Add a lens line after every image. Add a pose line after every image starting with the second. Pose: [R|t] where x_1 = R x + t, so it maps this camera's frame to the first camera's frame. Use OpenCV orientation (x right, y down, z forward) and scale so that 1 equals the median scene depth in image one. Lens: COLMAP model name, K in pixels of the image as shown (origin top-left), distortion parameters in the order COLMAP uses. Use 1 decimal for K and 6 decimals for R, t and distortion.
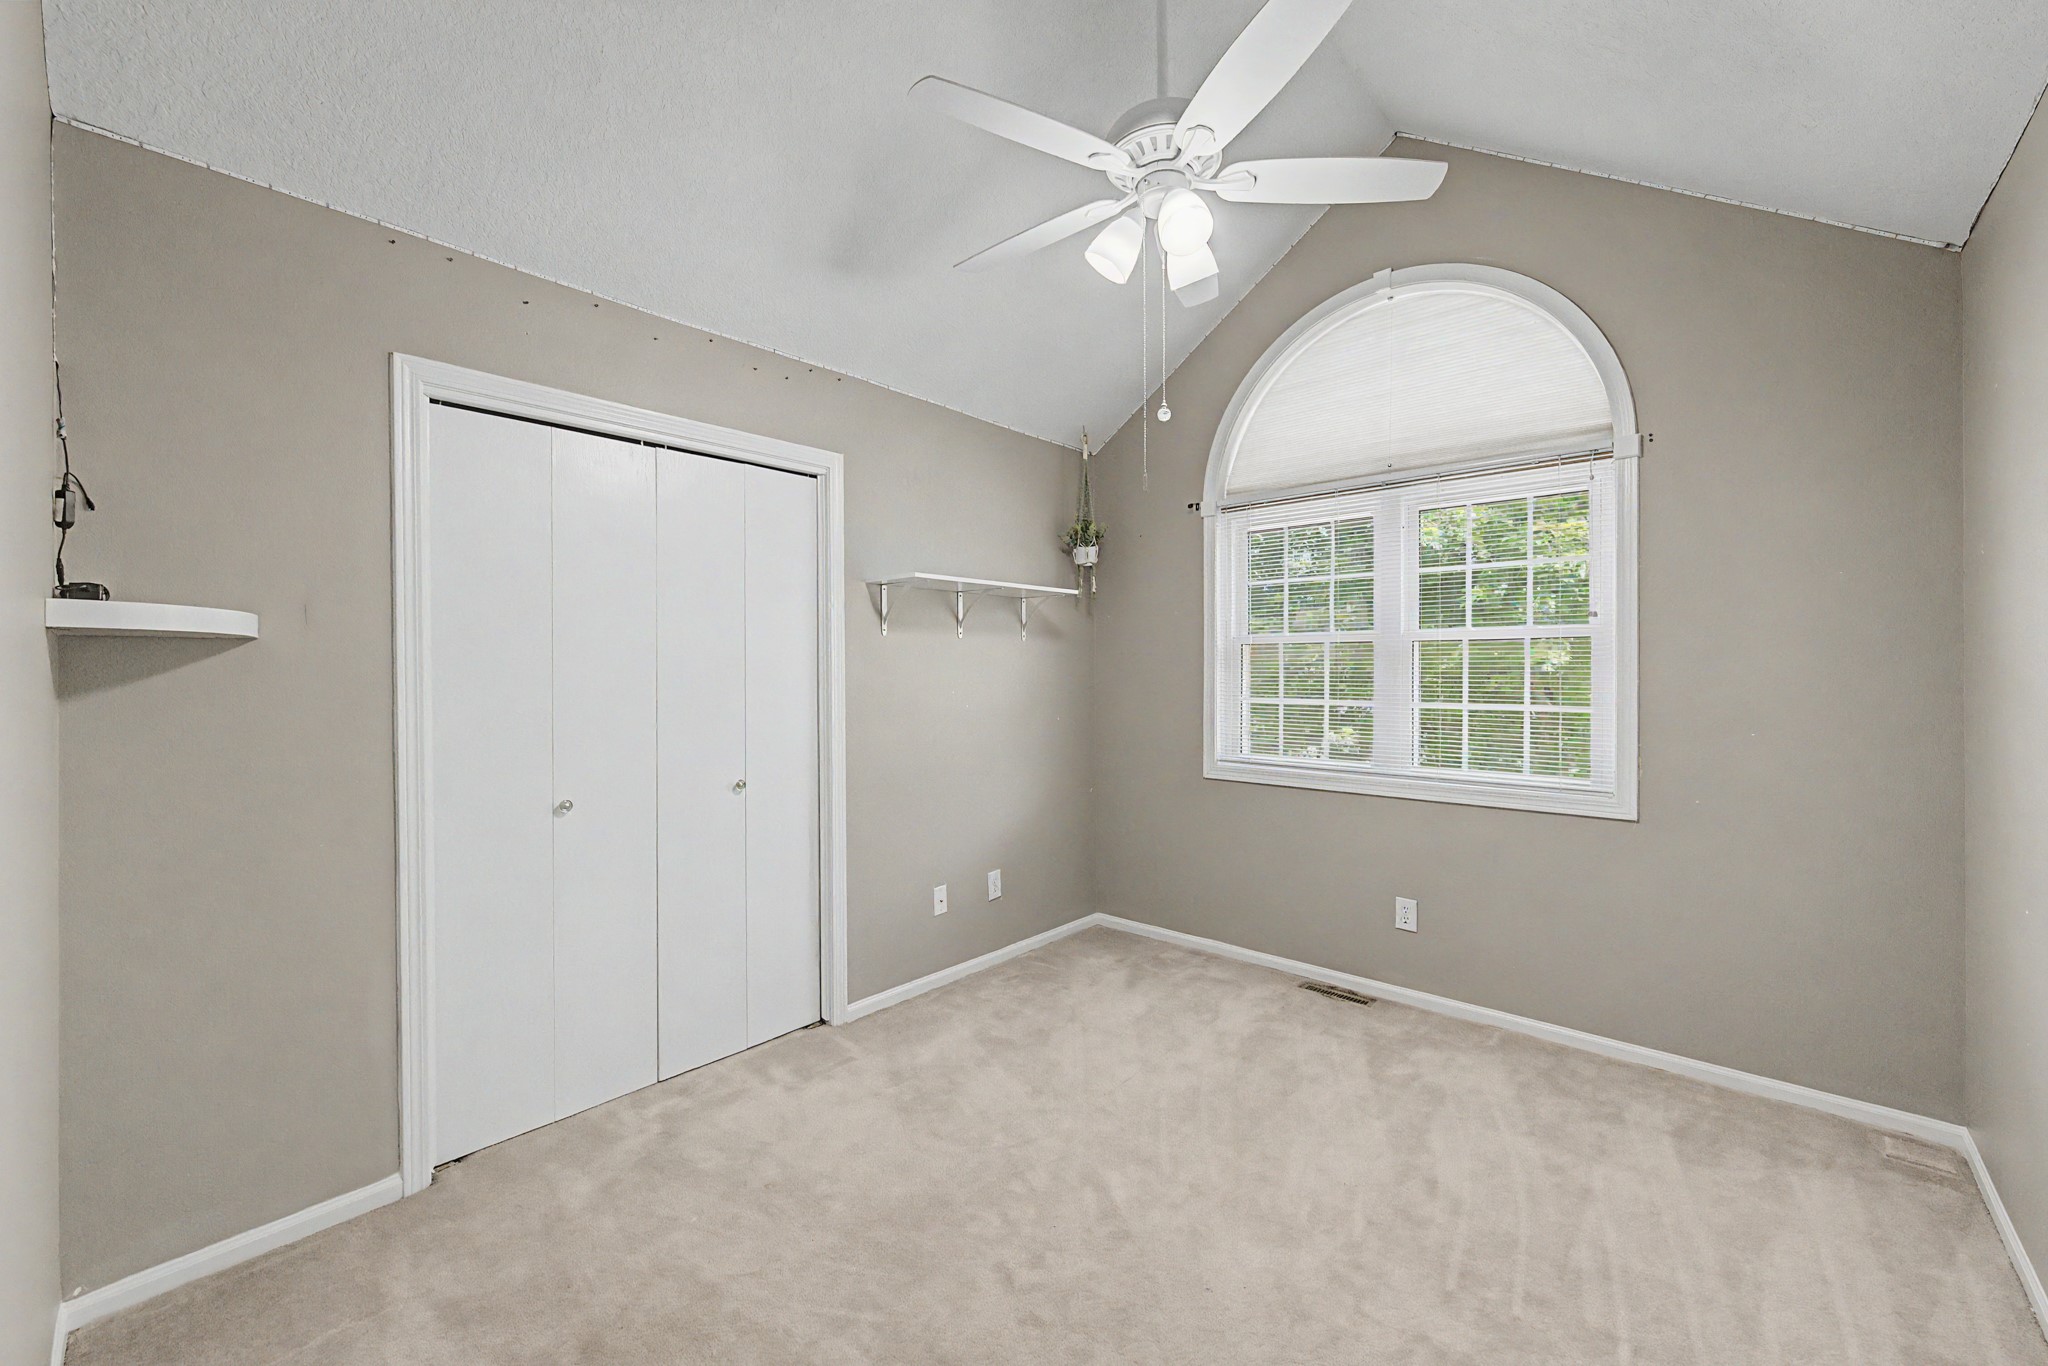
lens RADIAL K [[802.0, 0, 1024.3], [0, 802.0, 675.7], [0, 0, 1]] dist [-0.003062, -0.000777]
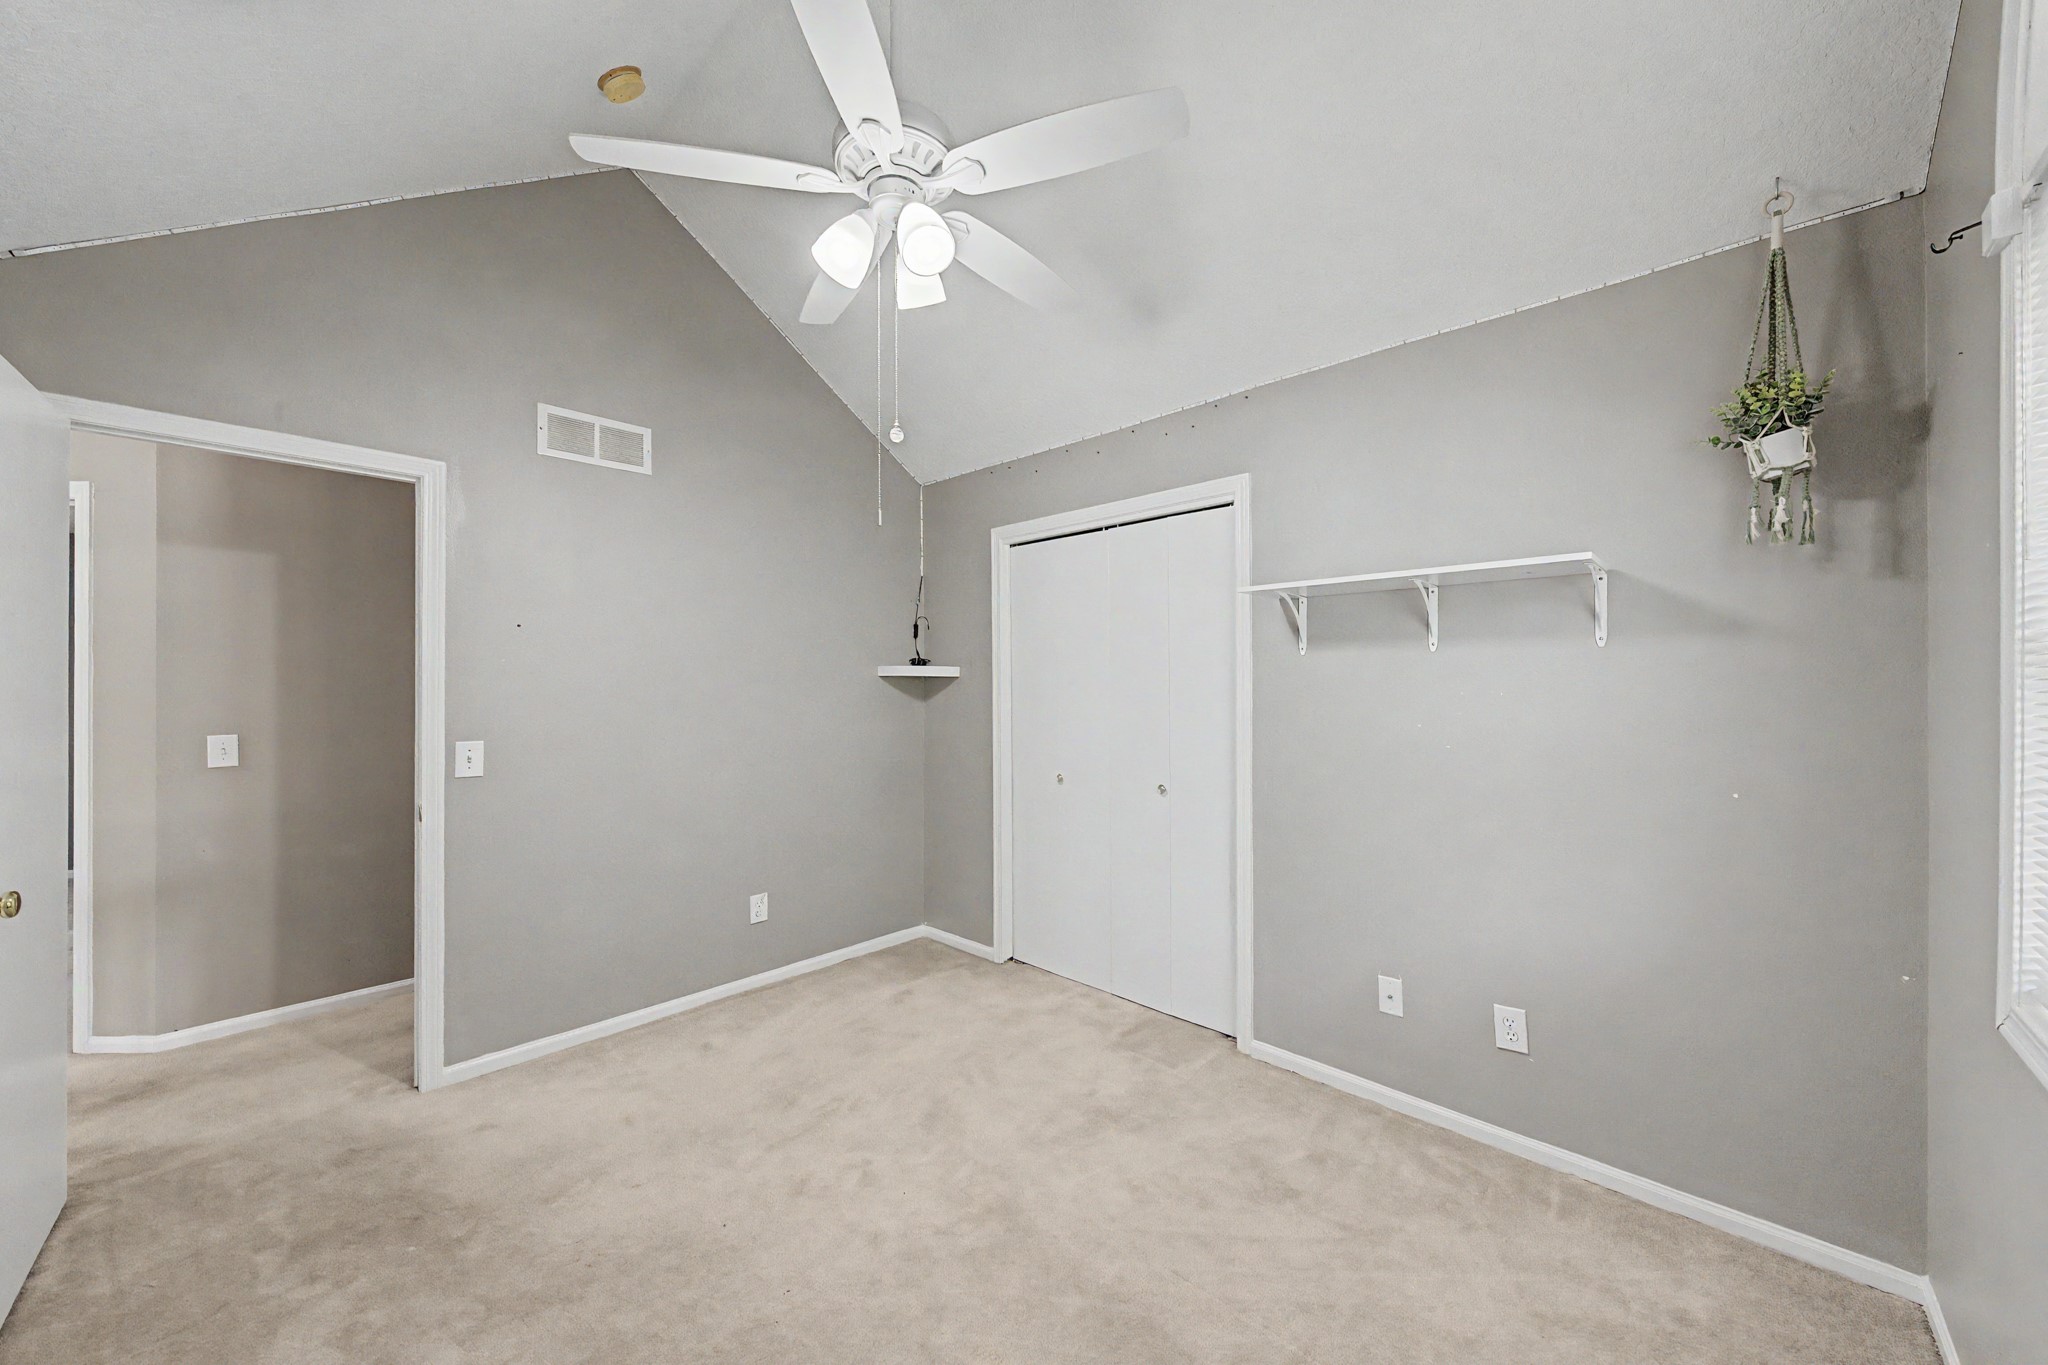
lens RADIAL K [[713.2, 0, 1025.3], [0, 713.2, 683.7], [0, 0, 1]] dist [0.000584, 0.000010]
pose [[-0.004638, 0.010018, -0.999939, 0.627313], [0.002627, 0.999946, 0.010006, -0.028829], [0.999986, -0.002581, -0.004664, 0.713162]]
